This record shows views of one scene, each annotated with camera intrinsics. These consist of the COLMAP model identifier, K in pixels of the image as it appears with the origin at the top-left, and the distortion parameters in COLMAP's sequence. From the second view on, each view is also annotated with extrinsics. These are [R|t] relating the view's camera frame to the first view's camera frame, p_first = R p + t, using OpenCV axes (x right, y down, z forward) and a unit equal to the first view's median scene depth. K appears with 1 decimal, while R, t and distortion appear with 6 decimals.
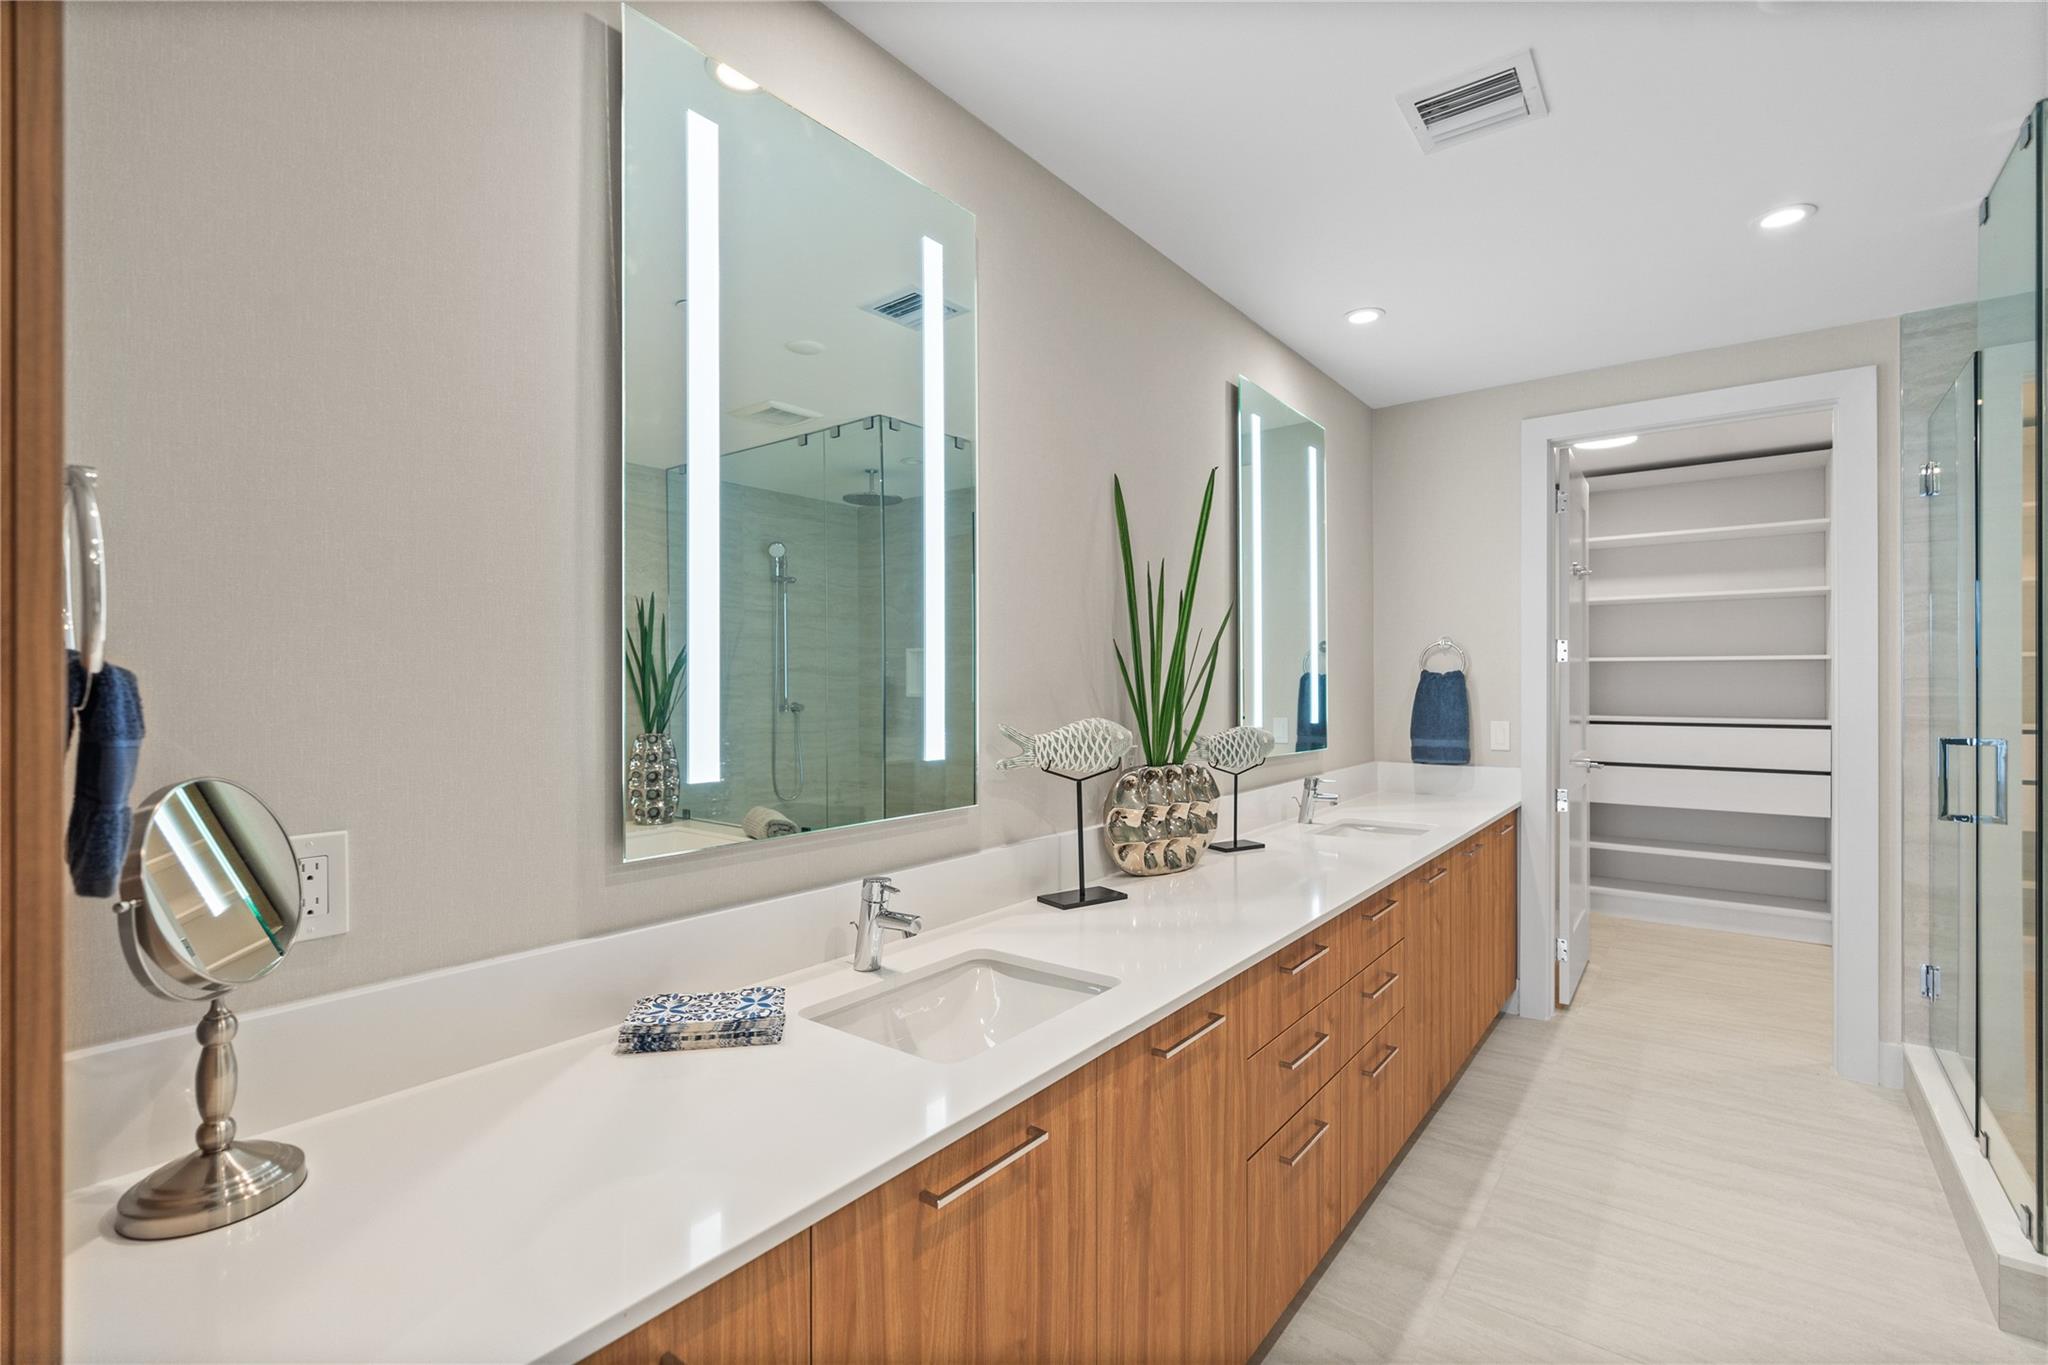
lens RADIAL K [[917.1, 0, 1022.1], [0, 917.1, 686.4], [0, 0, 1]] dist [-0.007208, 0.000776]
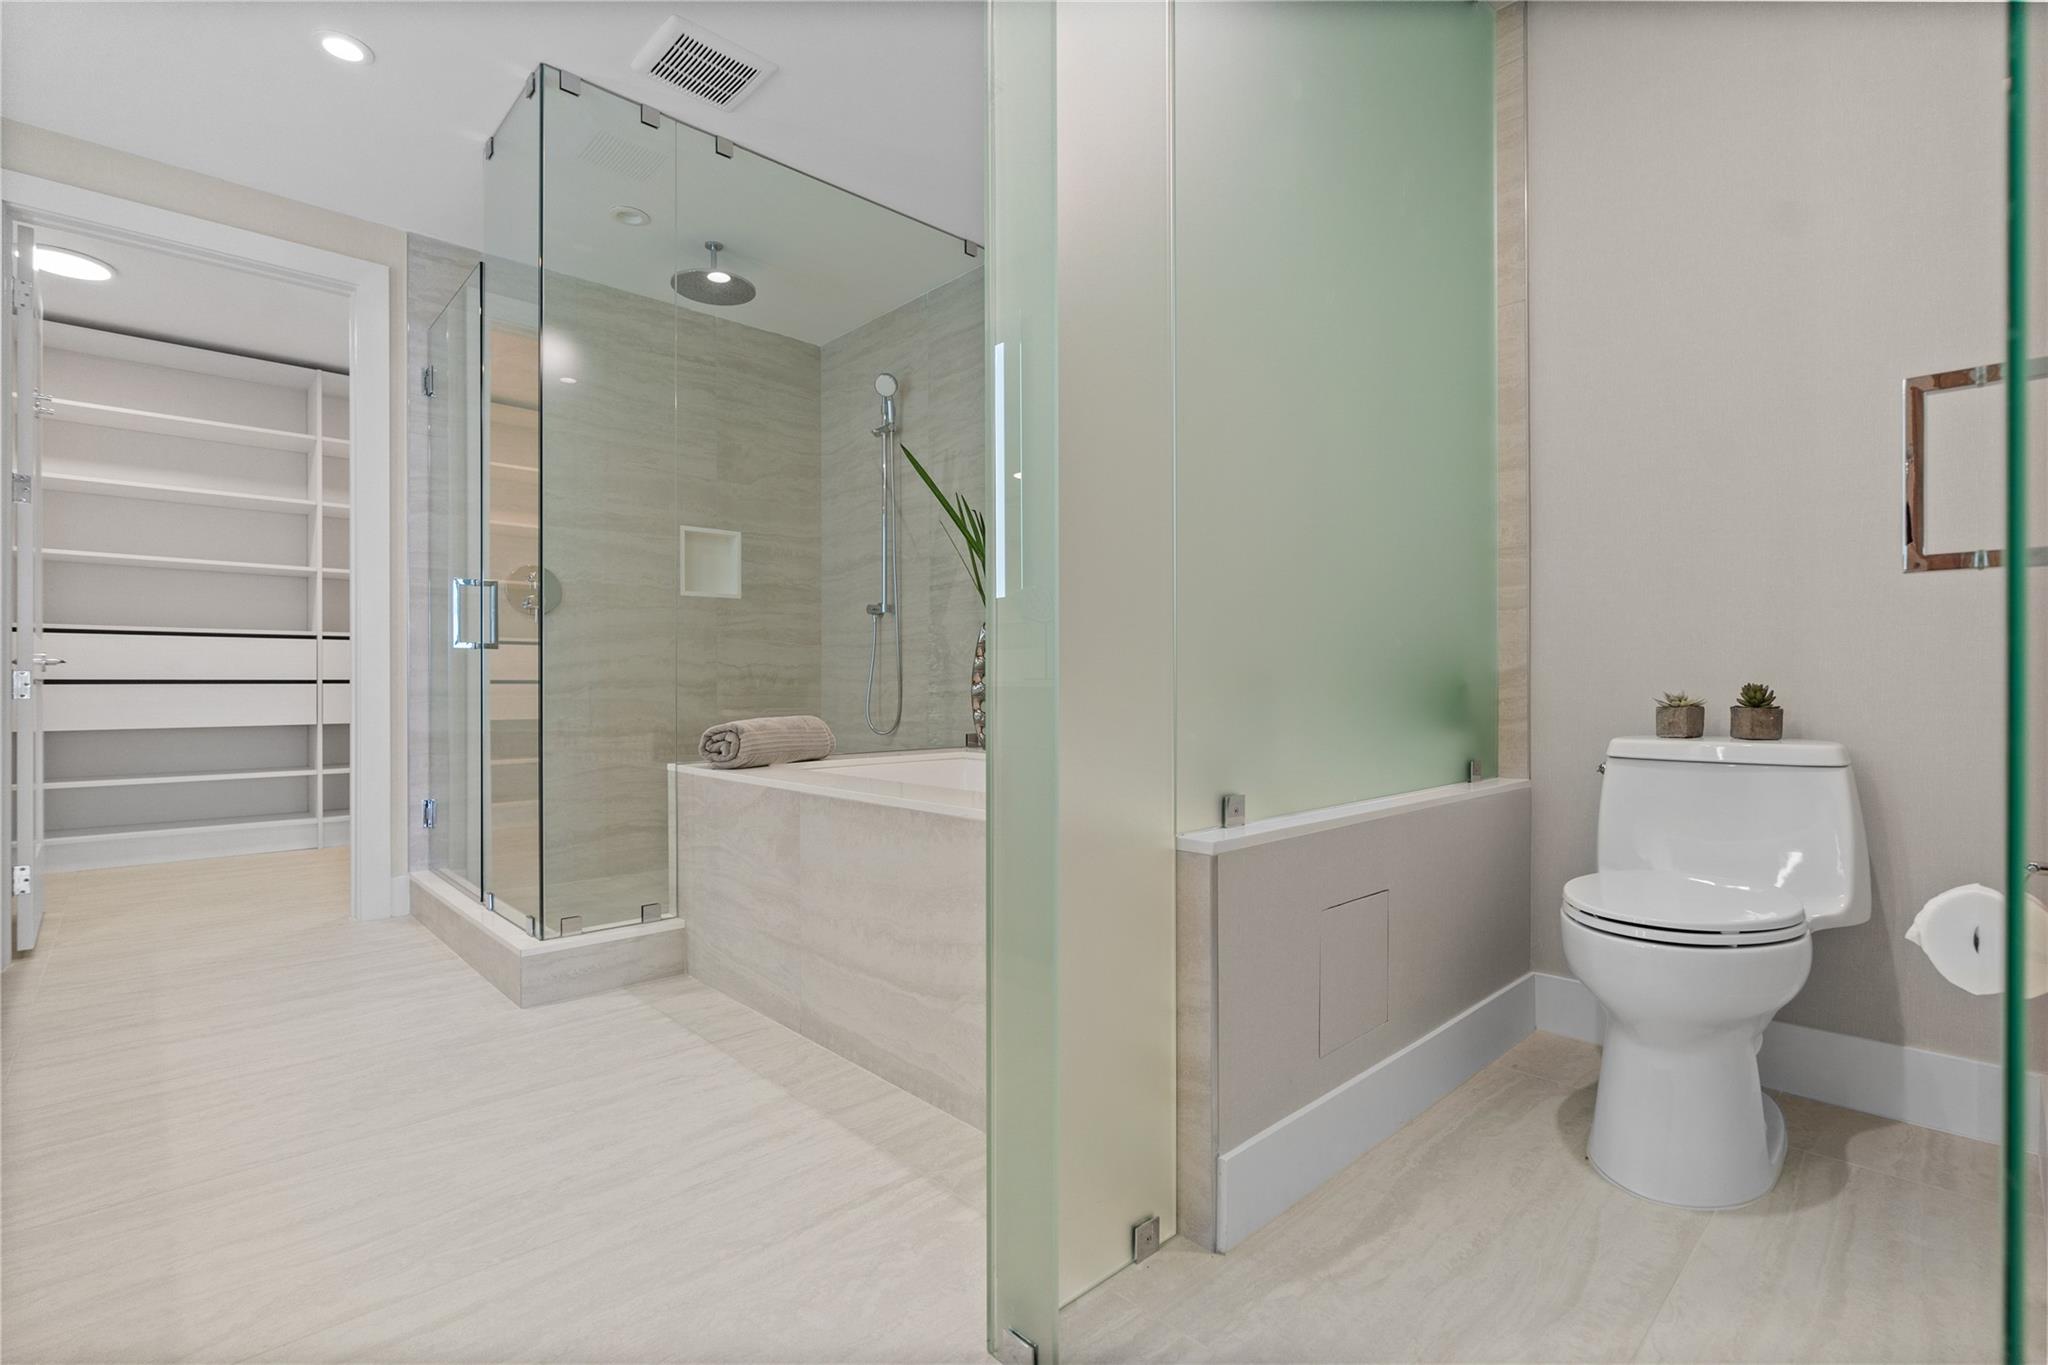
lens RADIAL K [[930.7, 0, 1027.5], [0, 930.7, 689.0], [0, 0, 1]] dist [-0.004875, -0.000101]
pose [[0.142621, 0.003581, 0.989771, -0.068125], [0.004432, 0.999981, -0.004257, 0.173203], [-0.989767, 0.004994, 0.142602, 0.074397]]
